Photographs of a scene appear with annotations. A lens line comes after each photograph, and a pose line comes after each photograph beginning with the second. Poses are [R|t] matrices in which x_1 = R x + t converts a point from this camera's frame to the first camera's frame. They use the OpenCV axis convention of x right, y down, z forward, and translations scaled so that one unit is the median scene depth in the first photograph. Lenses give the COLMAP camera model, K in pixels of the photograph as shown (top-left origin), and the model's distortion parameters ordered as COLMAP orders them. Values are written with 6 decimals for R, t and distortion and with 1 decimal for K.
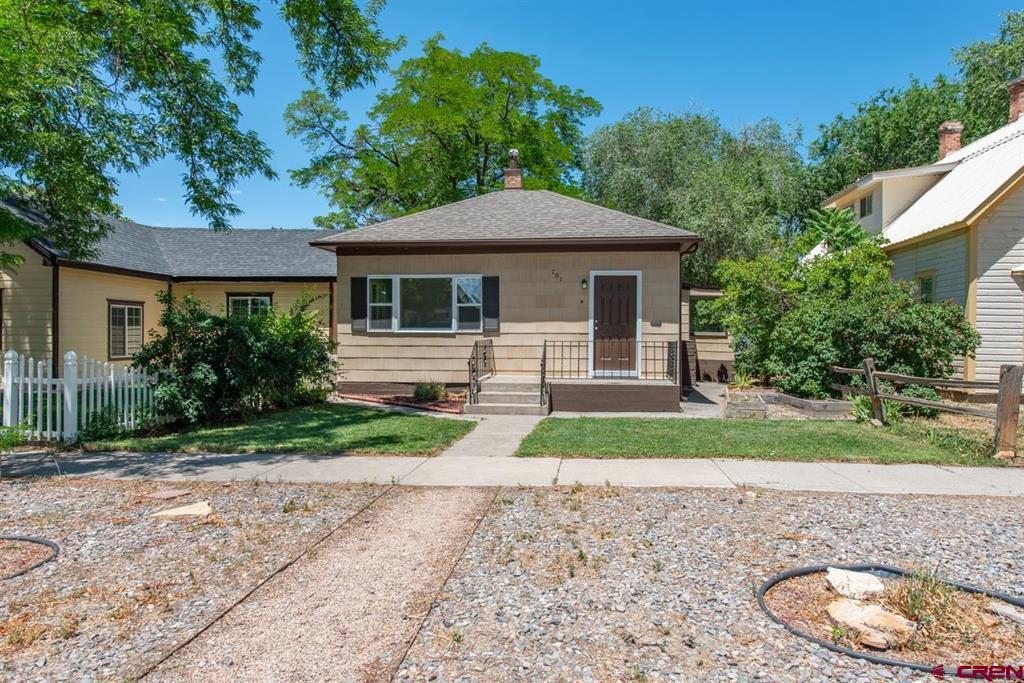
lens RADIAL K [[719.6, 0, 501.7], [0, 719.6, 342.8], [0, 0, 1]] dist [0.001025, 0.001673]
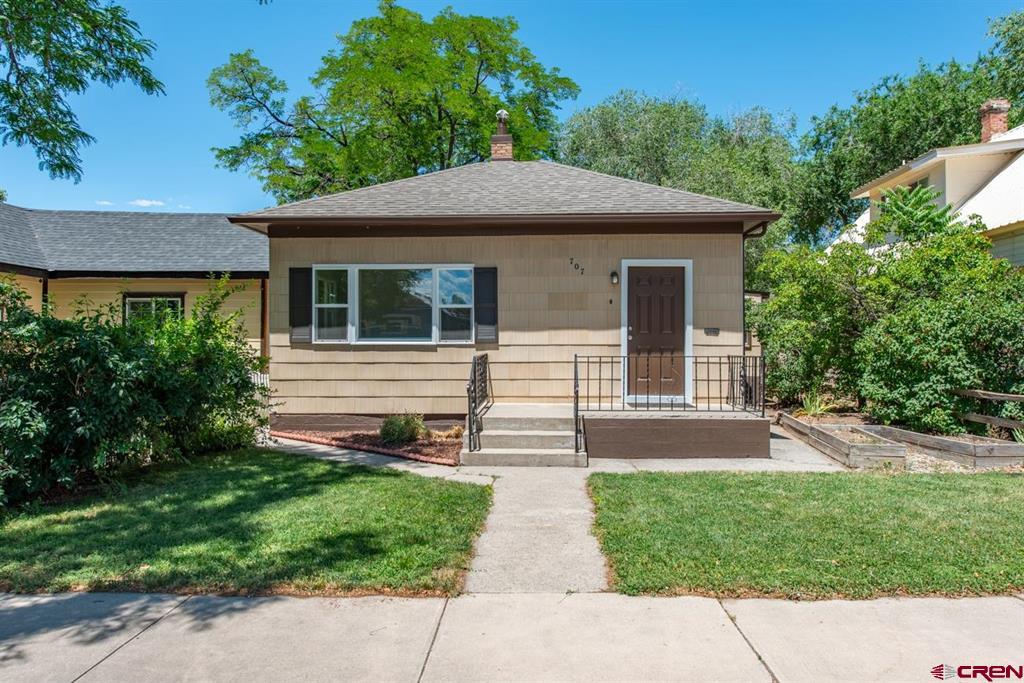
lens RADIAL K [[719.6, 0, 501.7], [0, 719.6, 342.8], [0, 0, 1]] dist [0.001025, 0.001673]
pose [[0.996922, -0.002598, 0.078360, -0.054954], [0.003860, 0.999865, -0.015952, -0.004080], [-0.078308, 0.016205, 0.996797, 0.269416]]
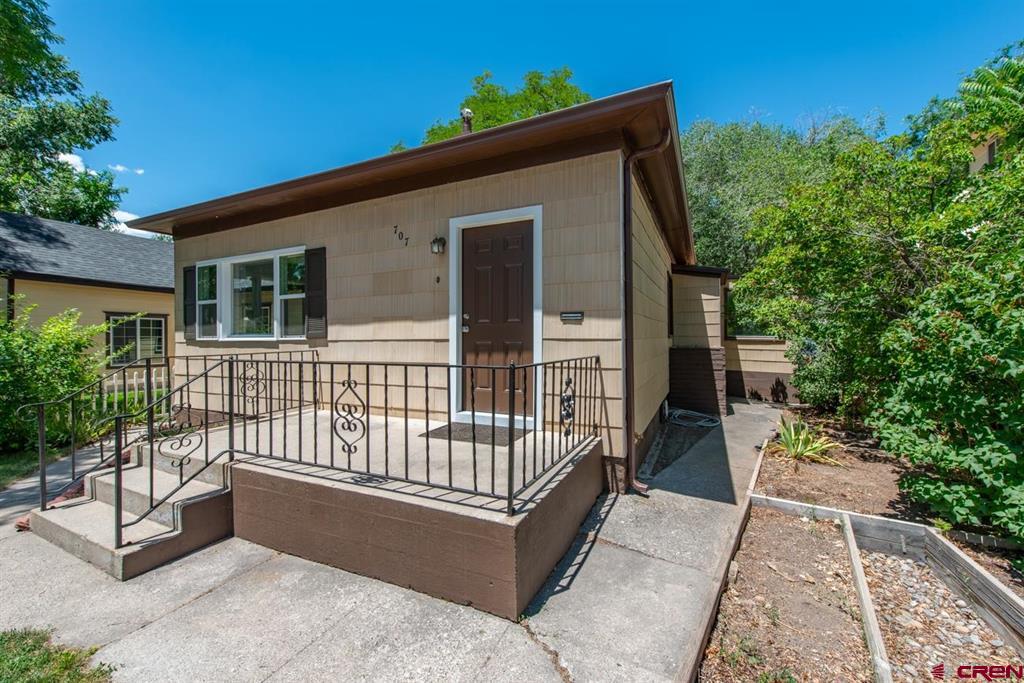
lens RADIAL K [[409.6, 0, 512.0], [0, 409.6, 341.5], [0, 0, 1]] dist [0.002113, 0.000032]
pose [[0.949287, -0.007946, -0.314309, 0.246947], [0.005738, 0.999952, -0.007948, -0.009331], [0.314357, 0.005741, 0.949287, 0.706791]]
